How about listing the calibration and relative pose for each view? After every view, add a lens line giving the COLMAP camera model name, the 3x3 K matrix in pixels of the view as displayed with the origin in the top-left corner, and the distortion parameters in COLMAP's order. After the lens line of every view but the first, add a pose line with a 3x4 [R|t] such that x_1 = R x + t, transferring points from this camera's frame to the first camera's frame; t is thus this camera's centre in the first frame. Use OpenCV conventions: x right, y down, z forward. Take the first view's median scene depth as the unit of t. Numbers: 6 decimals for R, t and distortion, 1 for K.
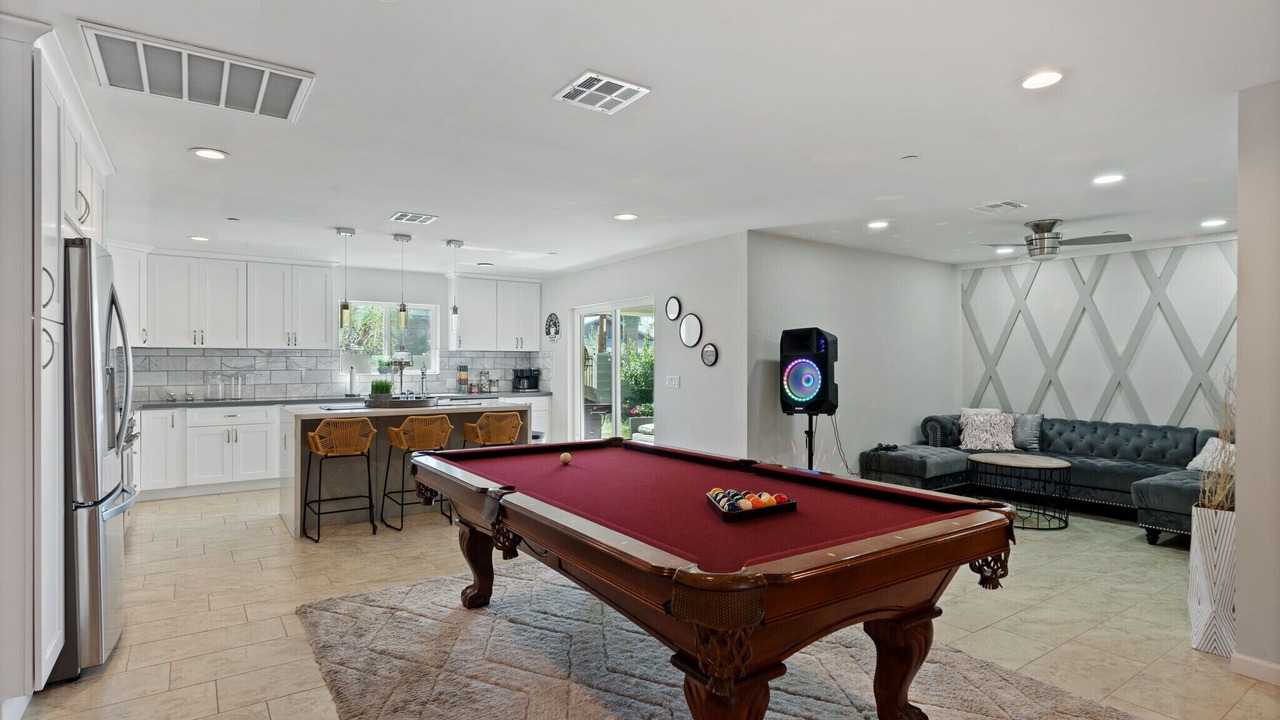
lens RADIAL K [[644.1, 0, 632.5], [0, 644.1, 364.8], [0, 0, 1]] dist [-0.001134, -0.000046]
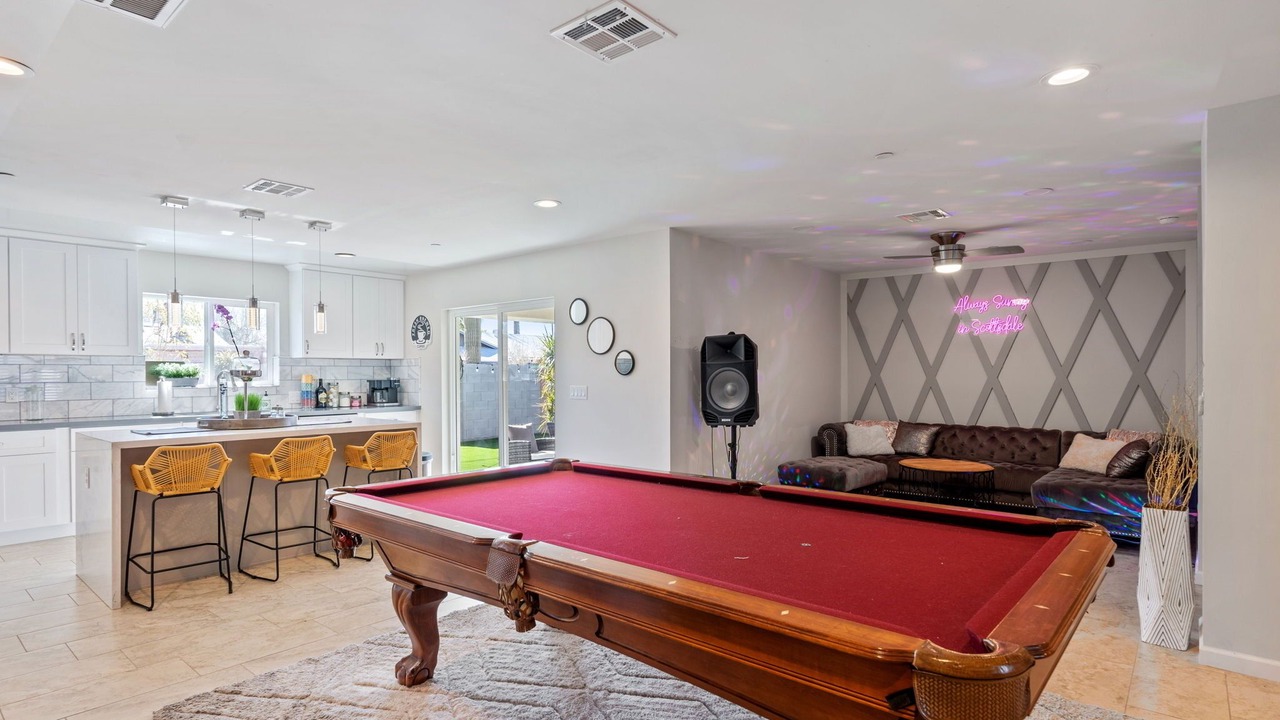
lens RADIAL K [[662.2, 0, 626.5], [0, 662.2, 379.0], [0, 0, 1]] dist [-0.002680, 0.000031]
pose [[0.968285, -0.004695, 0.249804, -0.120792], [0.002915, 0.999968, 0.007493, 0.000490], [-0.249831, -0.006528, 0.968267, 0.098035]]
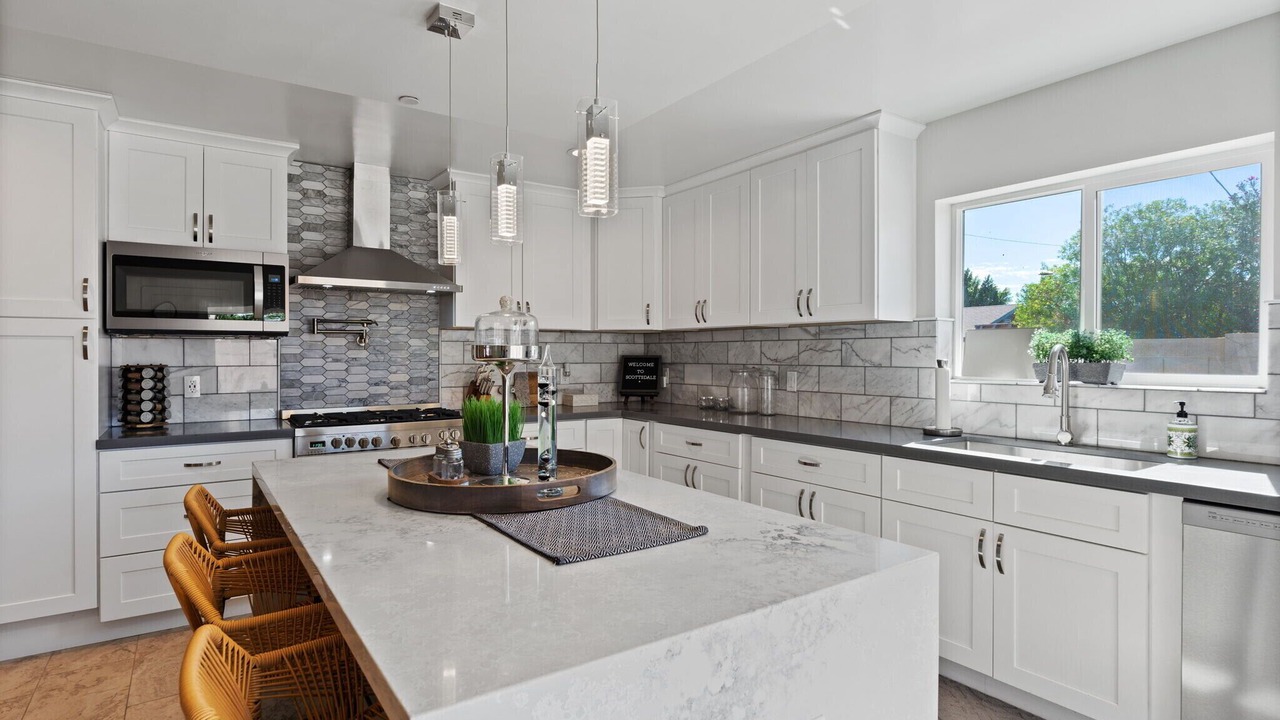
lens RADIAL K [[632.7, 0, 634.0], [0, 632.7, 353.8], [0, 0, 1]] dist [0.000405, 0.000177]
pose [[-0.014494, 0.000077, -0.999895, -0.058804], [-0.001567, 0.999999, 0.000099, -0.001369], [0.999894, 0.001568, -0.014493, 1.121627]]
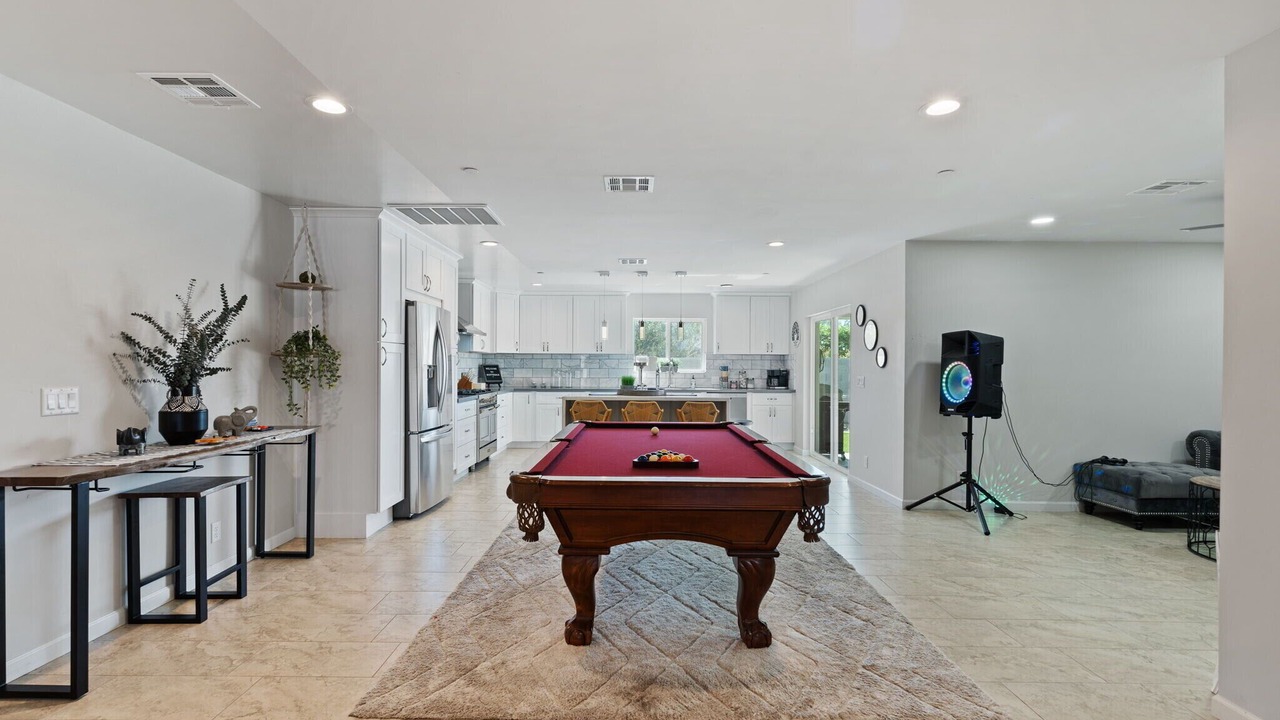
lens RADIAL K [[594.2, 0, 628.7], [0, 594.2, 369.1], [0, 0, 1]] dist [0.001853, 0.000350]
pose [[0.818120, 0.009429, -0.574970, 0.373887], [-0.006673, 0.999954, 0.006902, 0.000026], [0.575009, -0.001810, 0.818145, -0.067122]]
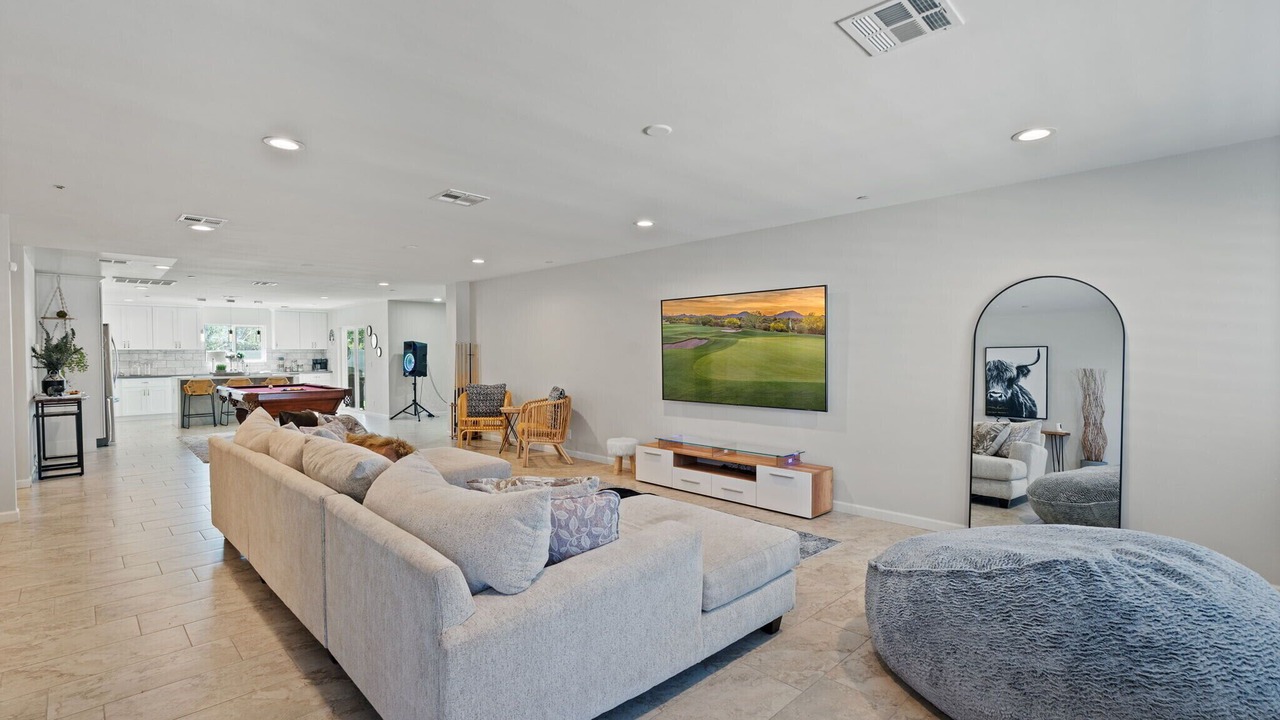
lens RADIAL K [[580.2, 0, 630.5], [0, 580.2, 360.8], [0, 0, 1]] dist [0.003003, 0.001006]
pose [[0.987633, -0.009550, 0.156492, 0.735696], [0.007701, 0.999893, 0.012418, -0.003022], [-0.156594, -0.011060, 0.987601, -1.283883]]
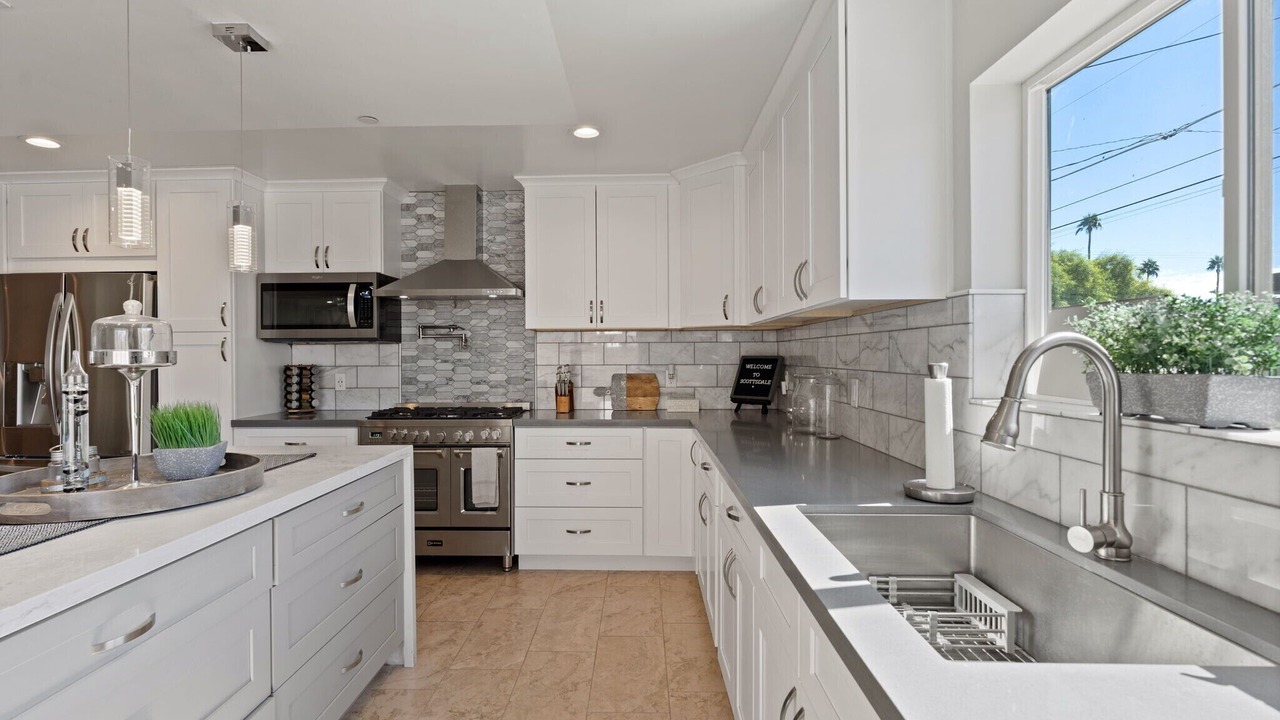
lens RADIAL K [[607.4, 0, 637.3], [0, 607.4, 353.0], [0, 0, 1]] dist [0.008224, -0.000346]
pose [[-0.591880, 0.001620, -0.806024, -0.279956], [0.004185, 0.999991, -0.001064, -0.002217], [0.806015, -0.004003, -0.591881, 1.431221]]
